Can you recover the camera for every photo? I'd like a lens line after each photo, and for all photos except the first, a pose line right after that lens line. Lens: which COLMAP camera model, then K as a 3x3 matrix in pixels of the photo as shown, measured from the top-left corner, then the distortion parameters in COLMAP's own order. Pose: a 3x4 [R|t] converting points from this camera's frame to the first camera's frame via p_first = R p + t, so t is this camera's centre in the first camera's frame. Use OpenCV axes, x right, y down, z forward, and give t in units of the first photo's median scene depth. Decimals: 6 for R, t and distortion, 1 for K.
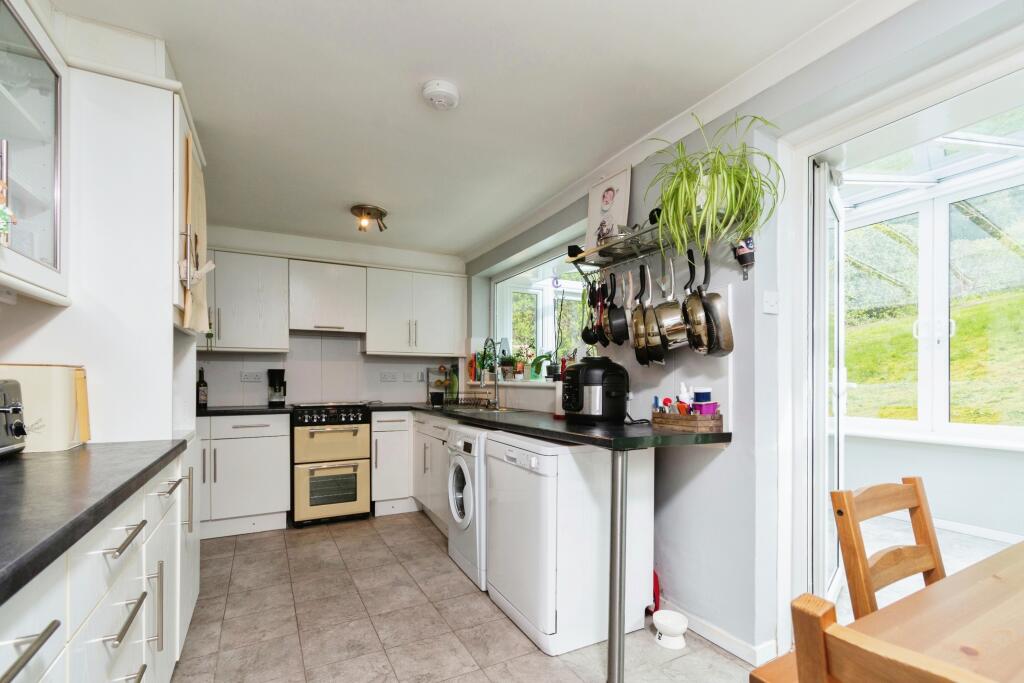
lens RADIAL K [[468.1, 0, 514.8], [0, 468.1, 380.2], [0, 0, 1]] dist [-0.000803, -0.000067]
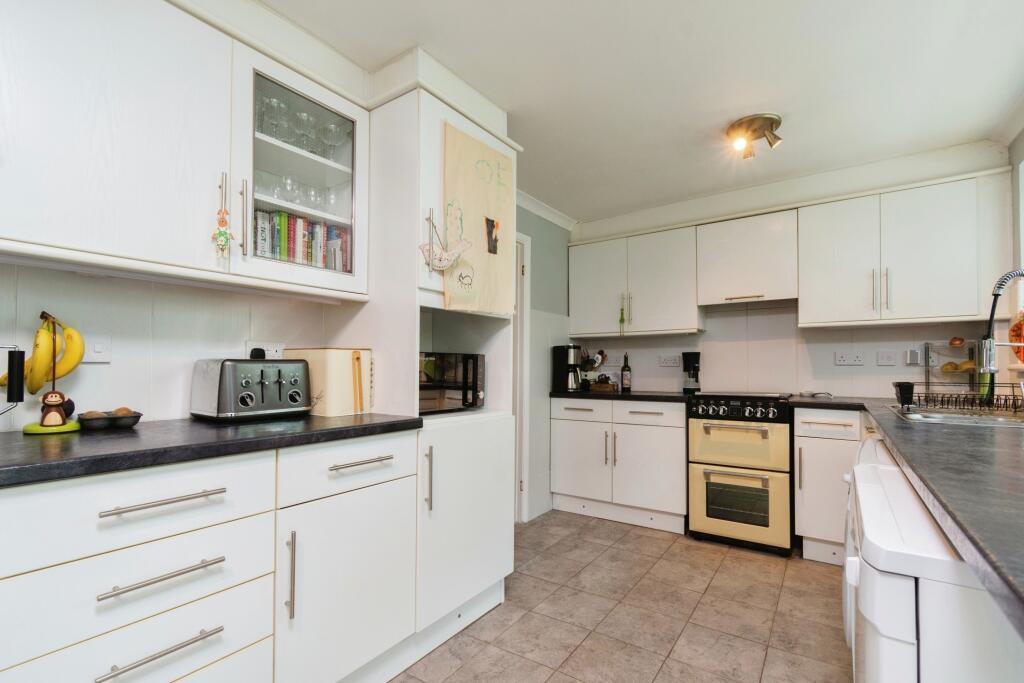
lens RADIAL K [[458.8, 0, 515.4], [0, 458.8, 358.7], [0, 0, 1]] dist [-0.000534, 0.000033]
pose [[0.465829, -0.020920, -0.884628, 0.121702], [-0.001531, 0.999700, -0.024447, 0.011246], [0.884874, 0.012742, 0.465657, 0.314151]]
